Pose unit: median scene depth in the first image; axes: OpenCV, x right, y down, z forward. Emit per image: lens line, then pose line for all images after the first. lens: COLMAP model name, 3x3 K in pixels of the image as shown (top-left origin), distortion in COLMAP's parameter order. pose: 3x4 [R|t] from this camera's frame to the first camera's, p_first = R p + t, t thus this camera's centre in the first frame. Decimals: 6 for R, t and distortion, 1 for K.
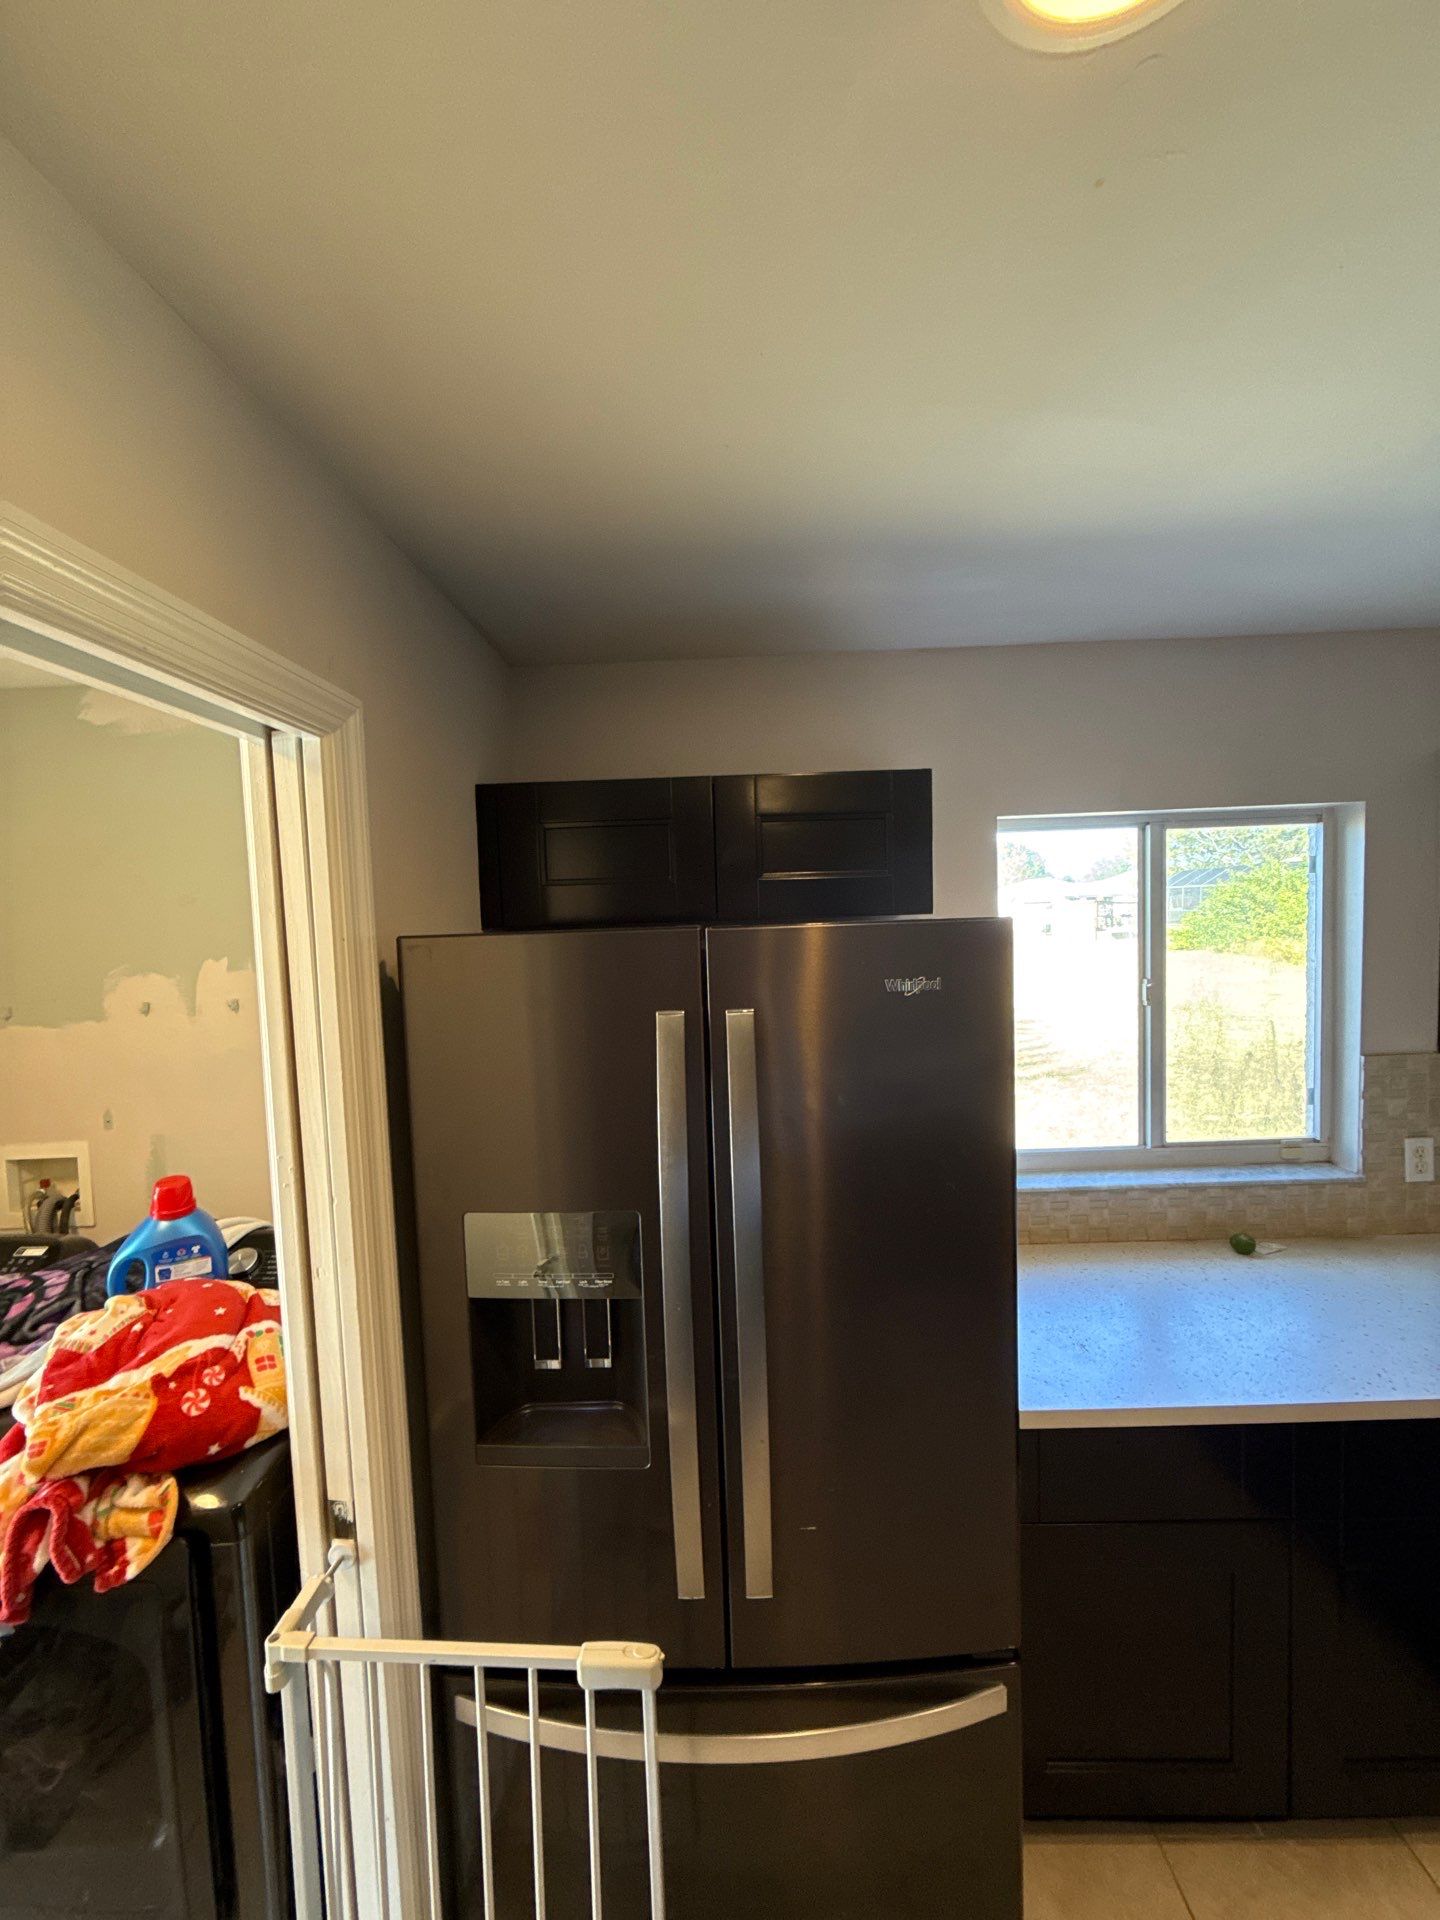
lens RADIAL K [[769.3, 0, 726.8], [0, 769.3, 958.1], [0, 0, 1]] dist [-0.000648, -0.000181]
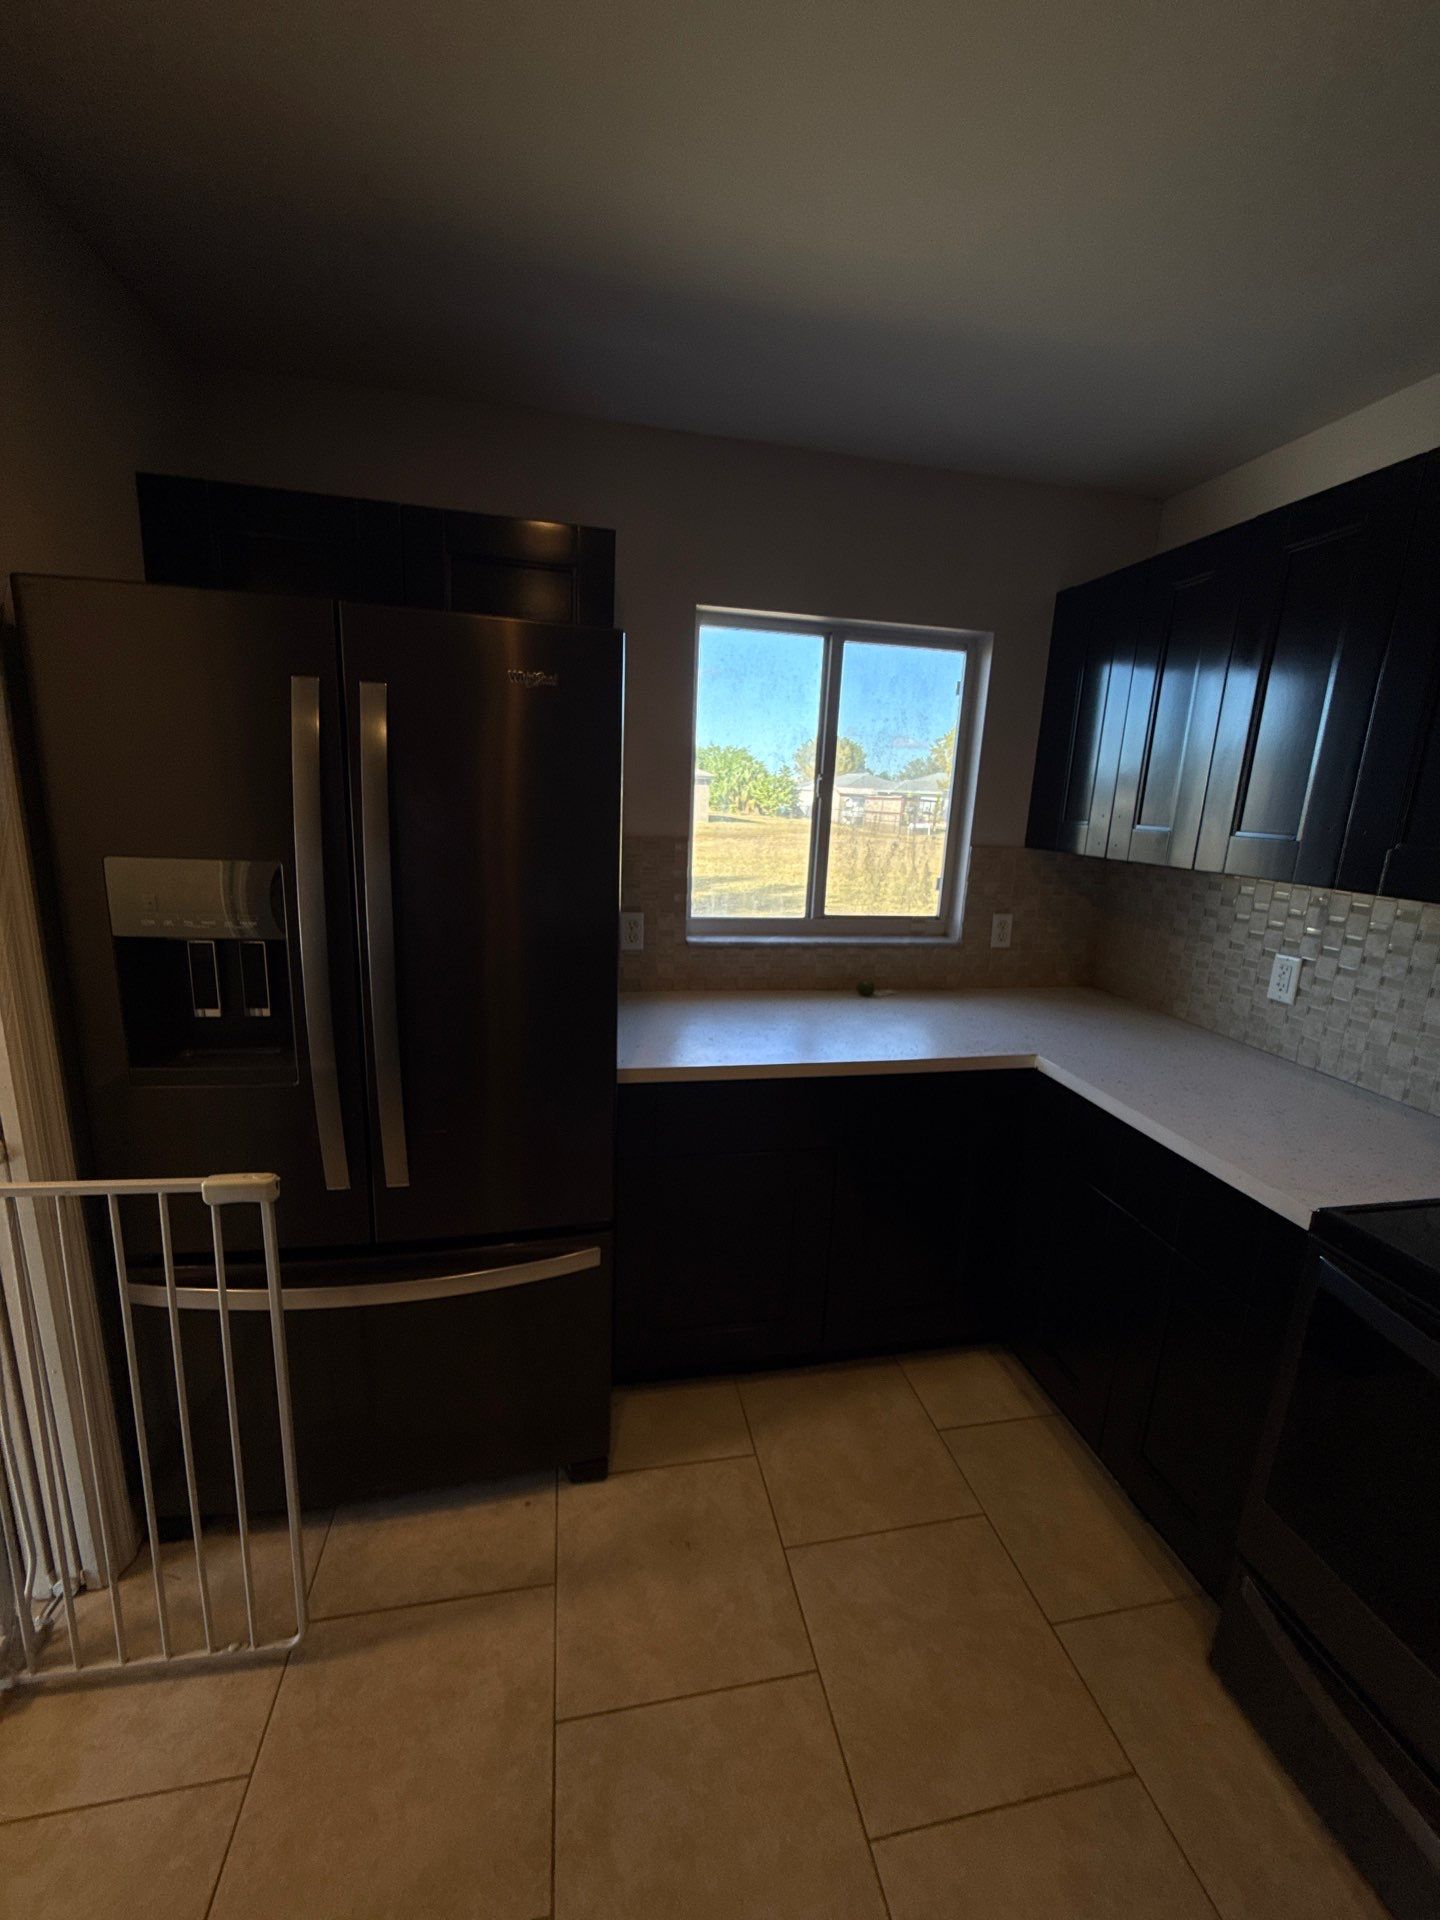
lens RADIAL K [[769.3, 0, 729.5], [0, 769.3, 962.0], [0, 0, 1]] dist [-0.000648, -0.000181]
pose [[0.972140, 0.031777, 0.232239, 0.156201], [-0.068584, 0.985970, 0.152180, 0.148715], [-0.224145, -0.163868, 0.960680, -0.150253]]
